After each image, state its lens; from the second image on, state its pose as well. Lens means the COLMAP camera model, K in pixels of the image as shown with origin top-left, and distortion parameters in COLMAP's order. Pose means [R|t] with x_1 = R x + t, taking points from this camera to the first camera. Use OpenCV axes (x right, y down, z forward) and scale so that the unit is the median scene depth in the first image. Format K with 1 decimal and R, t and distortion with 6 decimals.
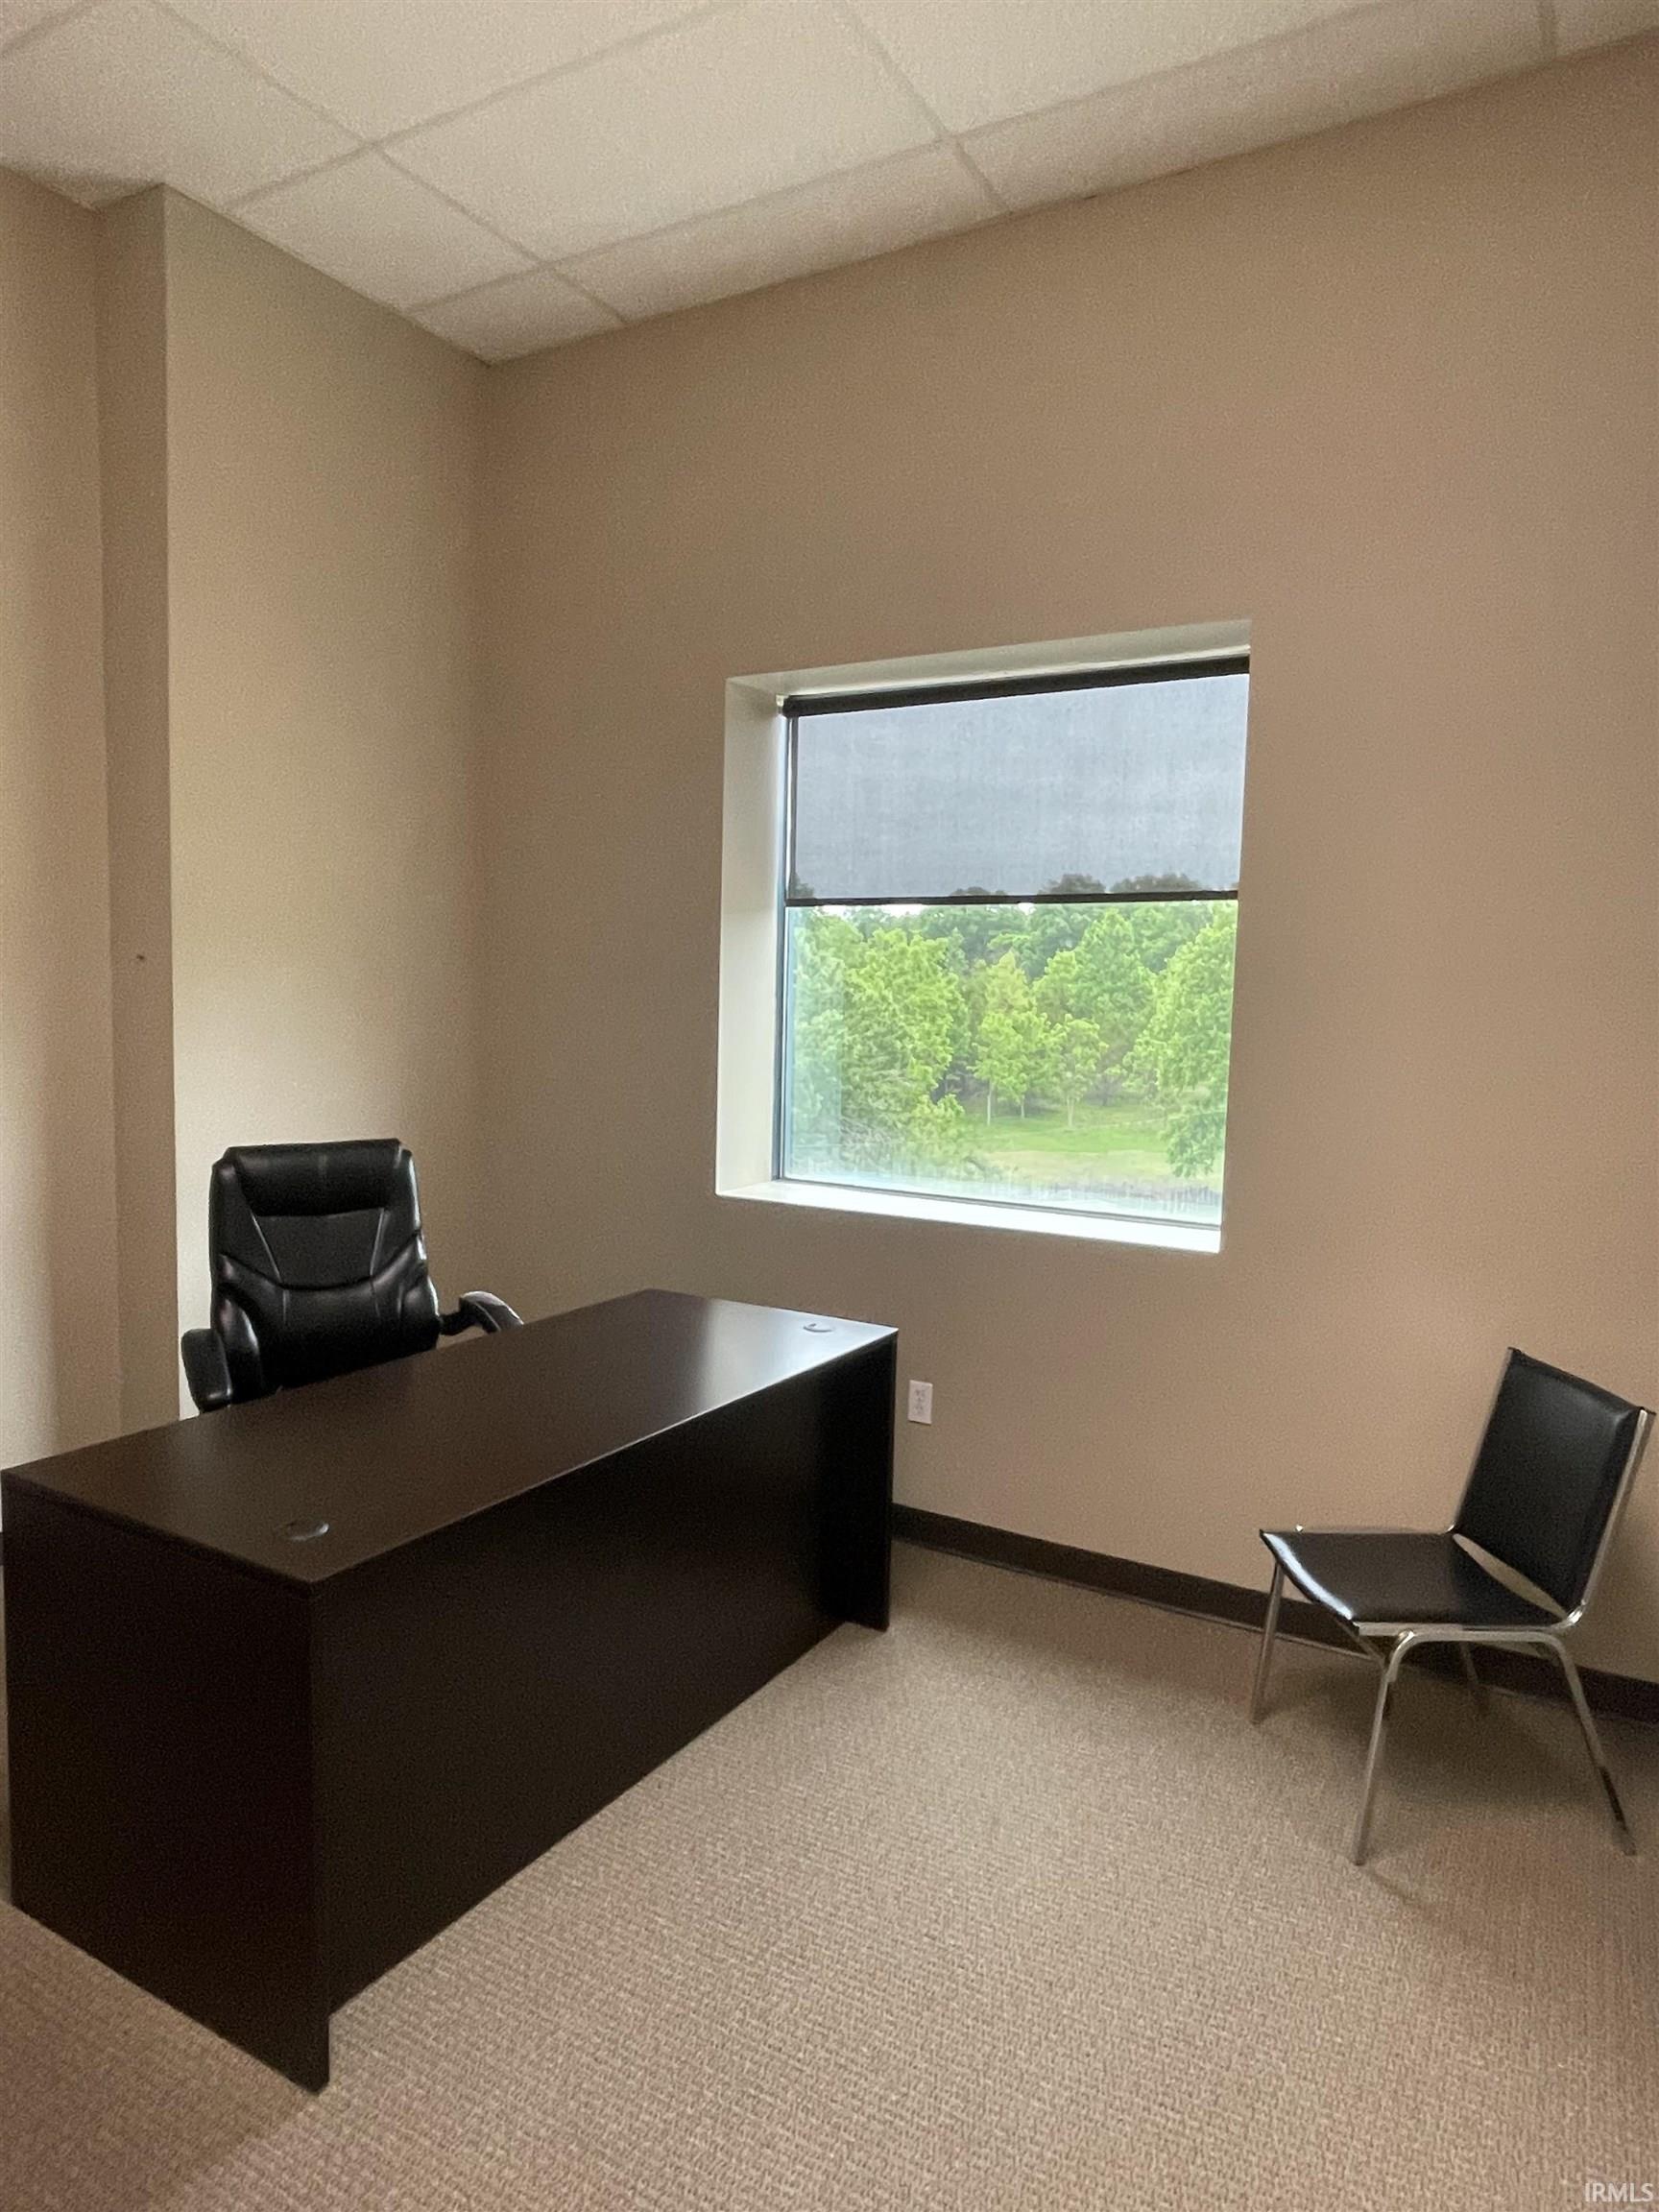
lens RADIAL K [[1371.9, 0, 829.5], [0, 1371.9, 1106.0], [0, 0, 1]] dist [-0.001066, -0.000140]
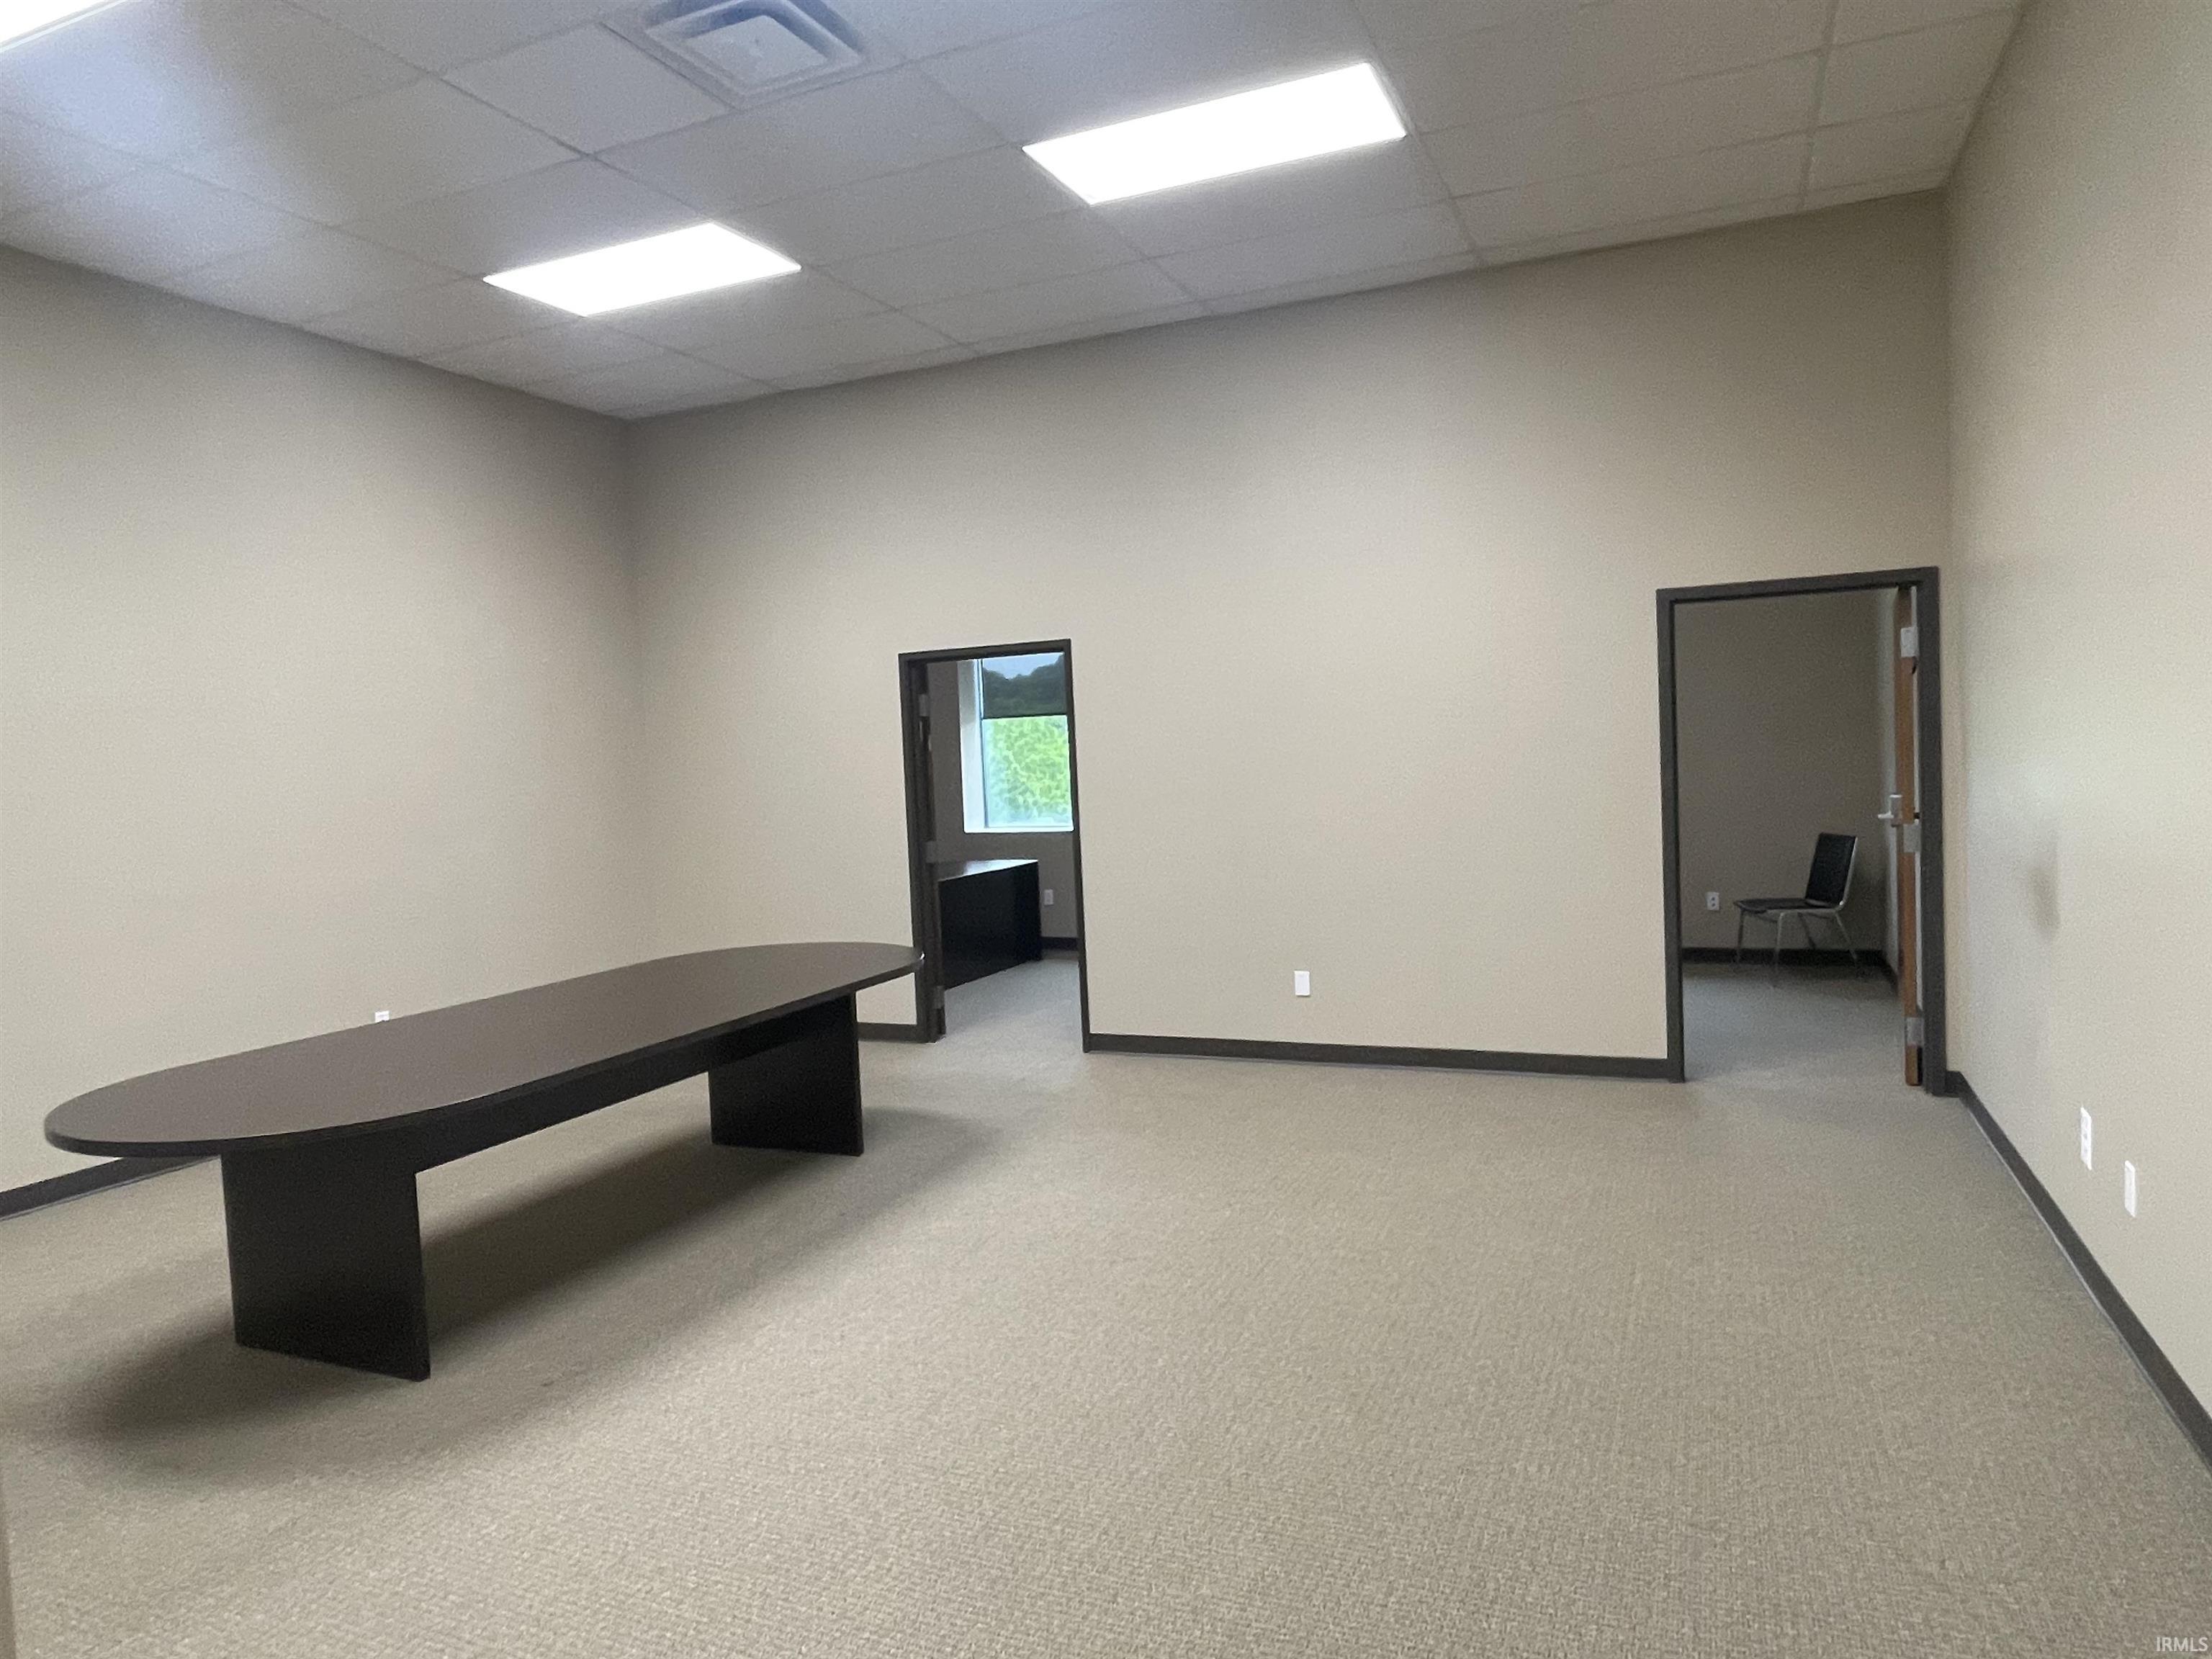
lens RADIAL K [[1371.9, 0, 1106.0], [0, 1371.9, 829.5], [0, 0, 1]] dist [-0.001066, -0.000140]
pose [[0.991554, -0.067656, 0.110647, -0.007158], [0.070486, 0.997273, -0.021867, 0.009431], [-0.108866, 0.029481, 0.993619, -0.115768]]
